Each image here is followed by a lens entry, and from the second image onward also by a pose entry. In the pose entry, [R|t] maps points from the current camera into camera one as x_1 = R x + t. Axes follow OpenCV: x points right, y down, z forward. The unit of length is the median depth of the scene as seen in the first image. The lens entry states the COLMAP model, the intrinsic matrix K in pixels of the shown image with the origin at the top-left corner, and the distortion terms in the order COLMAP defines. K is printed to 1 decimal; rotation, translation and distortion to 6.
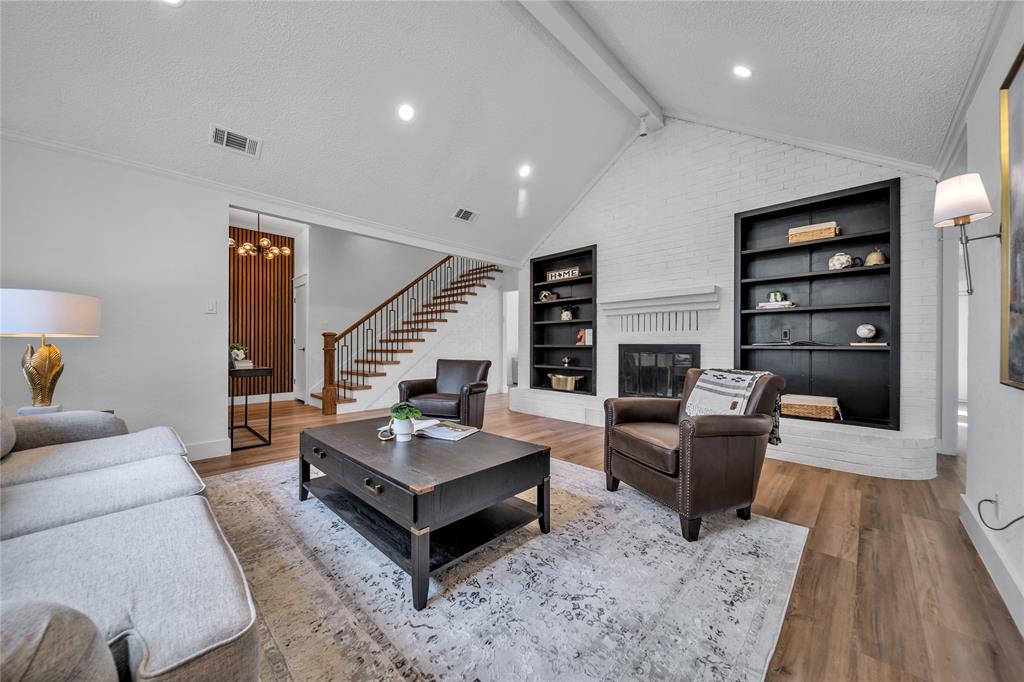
lens RADIAL K [[367.4, 0, 509.0], [0, 367.4, 327.3], [0, 0, 1]] dist [0.000283, 0.000005]
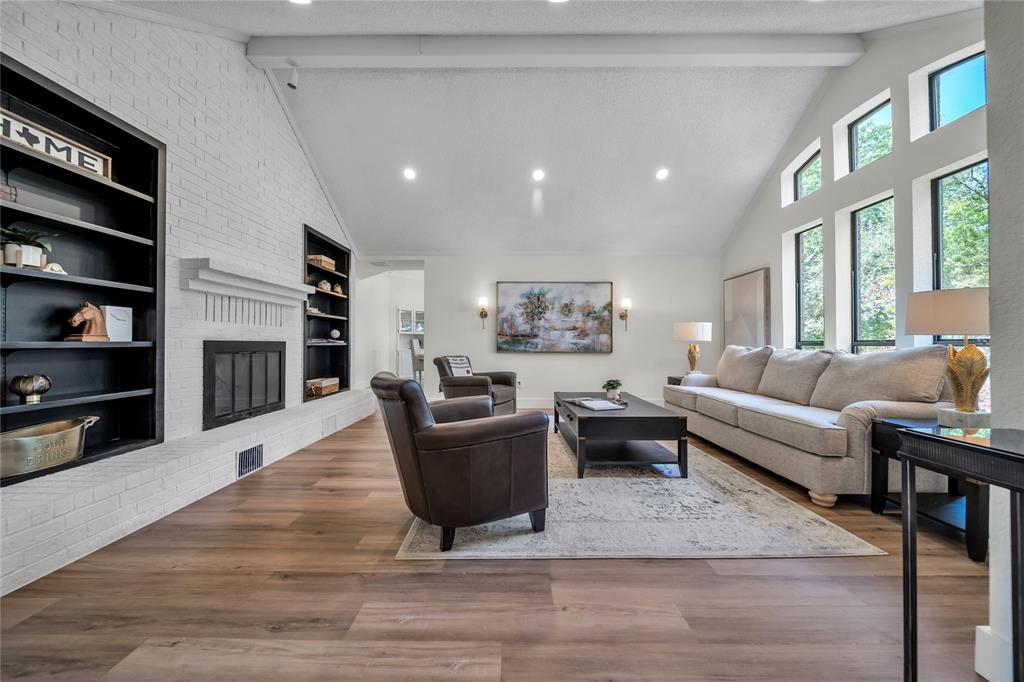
lens RADIAL K [[367.4, 0, 509.0], [0, 367.4, 327.3], [0, 0, 1]] dist [0.000283, 0.000005]
pose [[-0.694932, 0.022608, 0.718720, -0.437282], [-0.039196, 0.996829, -0.069255, 0.042029], [-0.718006, -0.076298, -0.691842, 0.960336]]
